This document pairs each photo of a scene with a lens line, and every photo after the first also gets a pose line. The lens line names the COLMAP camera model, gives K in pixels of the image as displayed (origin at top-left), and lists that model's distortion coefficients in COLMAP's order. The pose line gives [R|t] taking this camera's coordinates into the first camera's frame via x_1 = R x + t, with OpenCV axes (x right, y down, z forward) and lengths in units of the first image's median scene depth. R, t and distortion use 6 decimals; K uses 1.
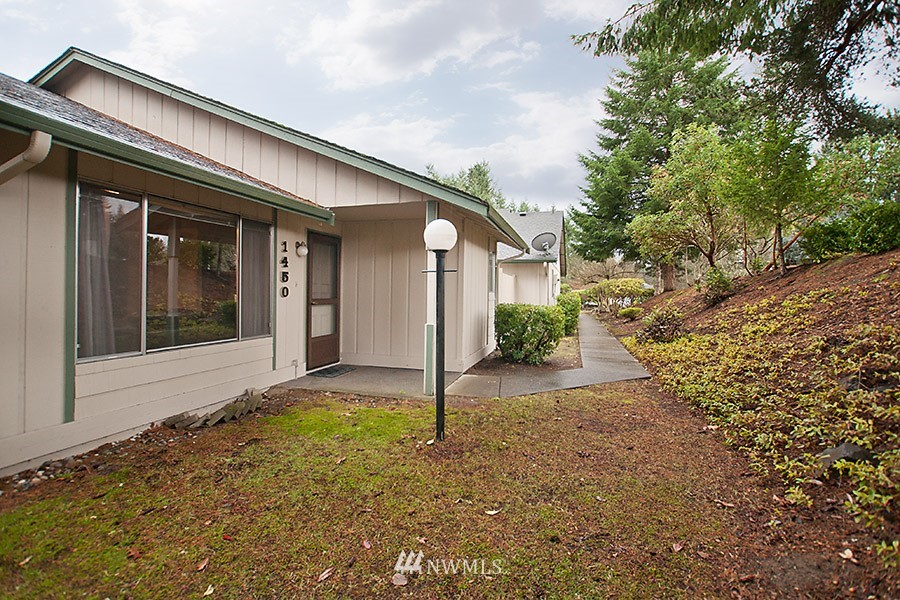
lens RADIAL K [[455.8, 0, 453.2], [0, 455.8, 290.9], [0, 0, 1]] dist [-0.062809, 0.031769]
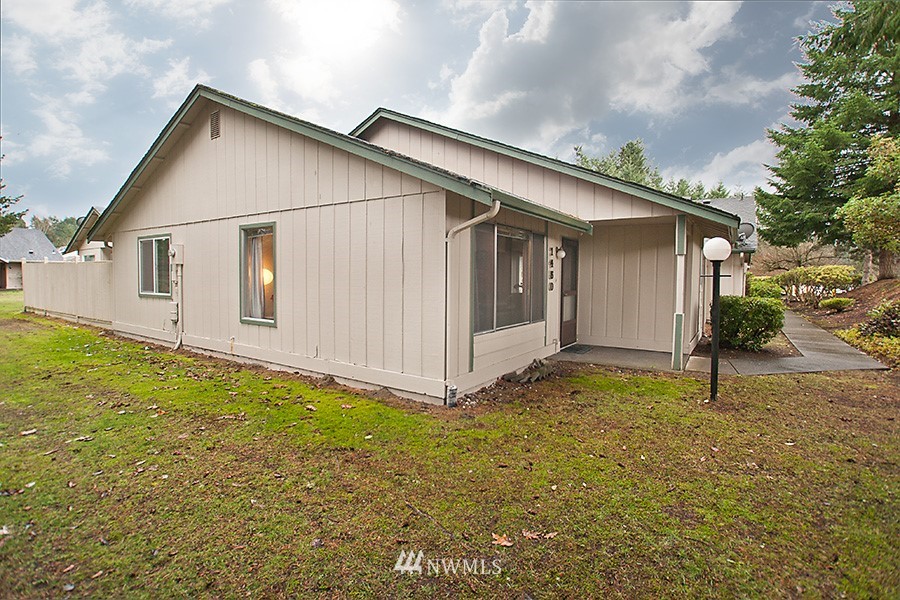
lens RADIAL K [[457.9, 0, 440.4], [0, 457.9, 296.8], [0, 0, 1]] dist [-0.067987, 0.034312]
pose [[0.947838, 0.012860, -0.318494, -0.284528], [0.002455, 0.998862, 0.047638, -0.035433], [0.318744, -0.045935, 0.946727, -0.384182]]
